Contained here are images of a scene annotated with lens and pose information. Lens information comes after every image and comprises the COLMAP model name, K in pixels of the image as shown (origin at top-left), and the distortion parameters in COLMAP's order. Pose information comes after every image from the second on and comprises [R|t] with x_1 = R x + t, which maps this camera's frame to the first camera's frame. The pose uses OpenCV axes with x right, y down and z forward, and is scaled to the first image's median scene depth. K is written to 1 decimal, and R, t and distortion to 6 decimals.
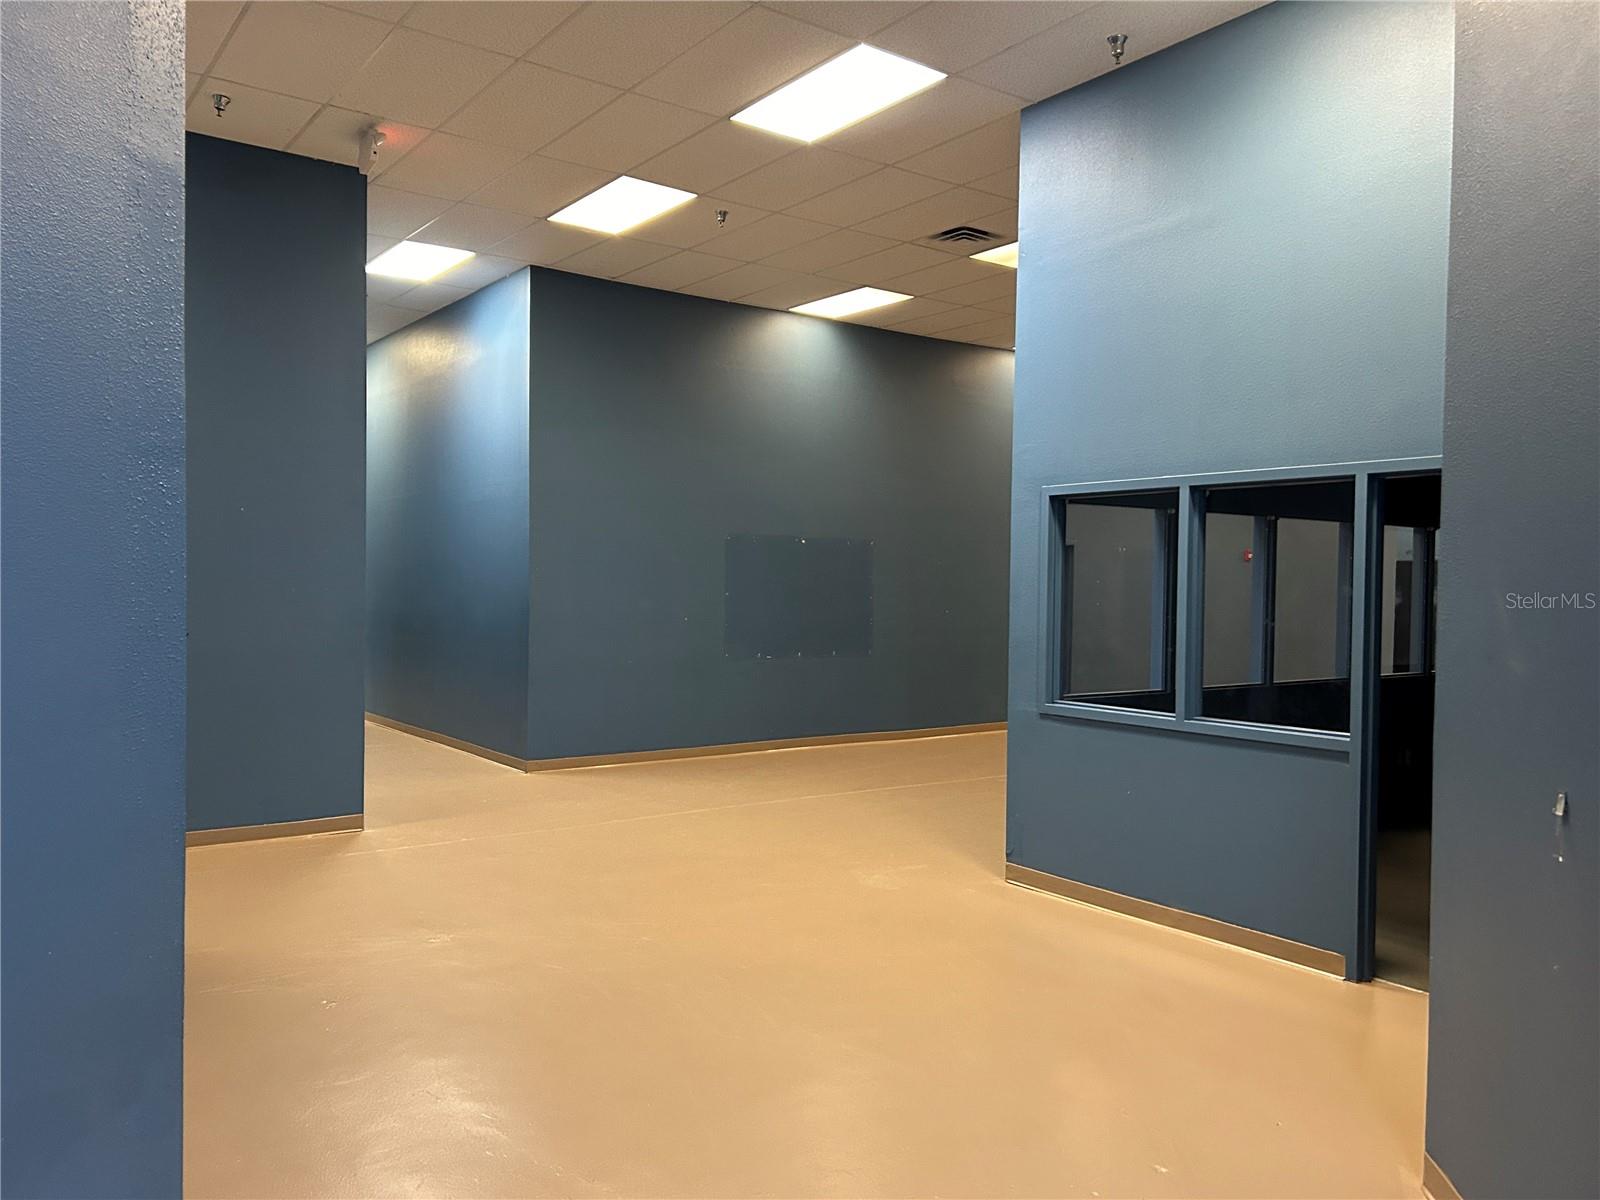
lens RADIAL K [[1204.0, 0, 800.0], [0, 1204.0, 600.0], [0, 0, 1]] dist [0.002796, 0.001022]
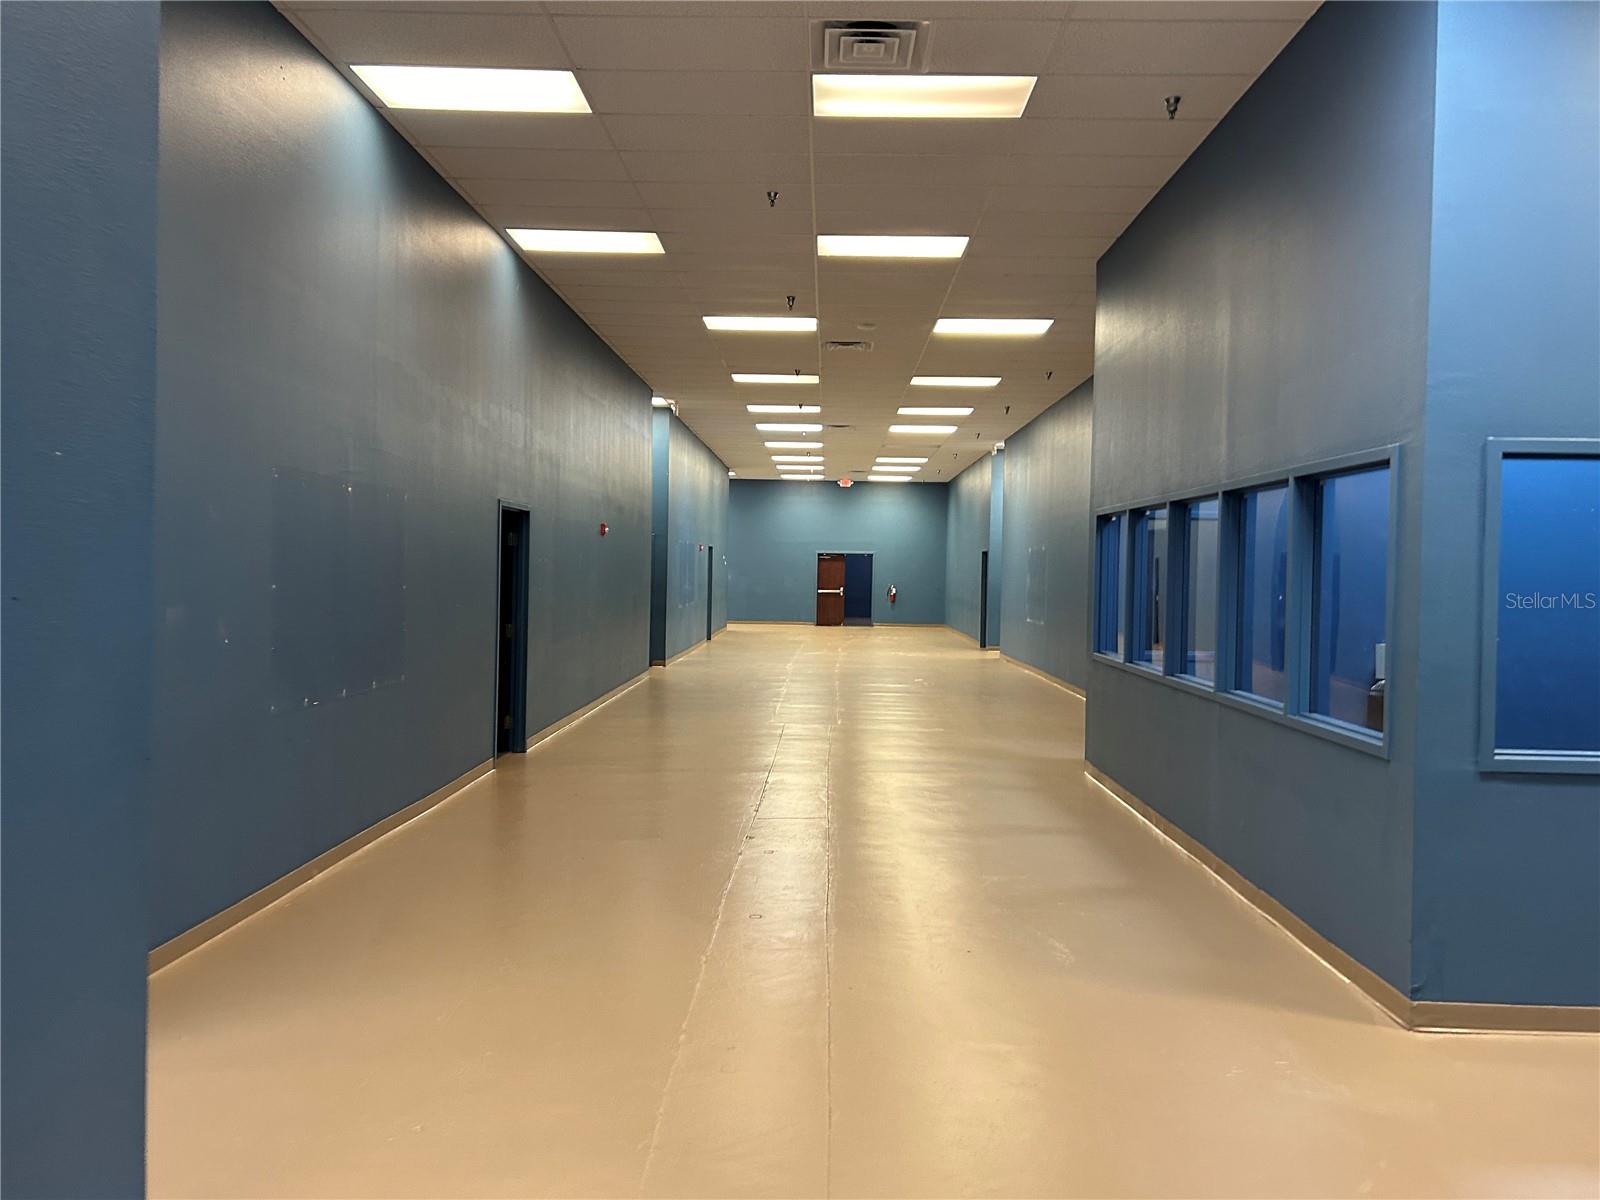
lens RADIAL K [[1204.0, 0, 800.0], [0, 1204.0, 600.0], [0, 0, 1]] dist [0.002796, 0.001022]
pose [[0.608675, -0.008176, 0.793377, -0.571482], [0.002240, 0.999961, 0.008587, -0.009933], [-0.793416, -0.003450, 0.608670, 0.887938]]
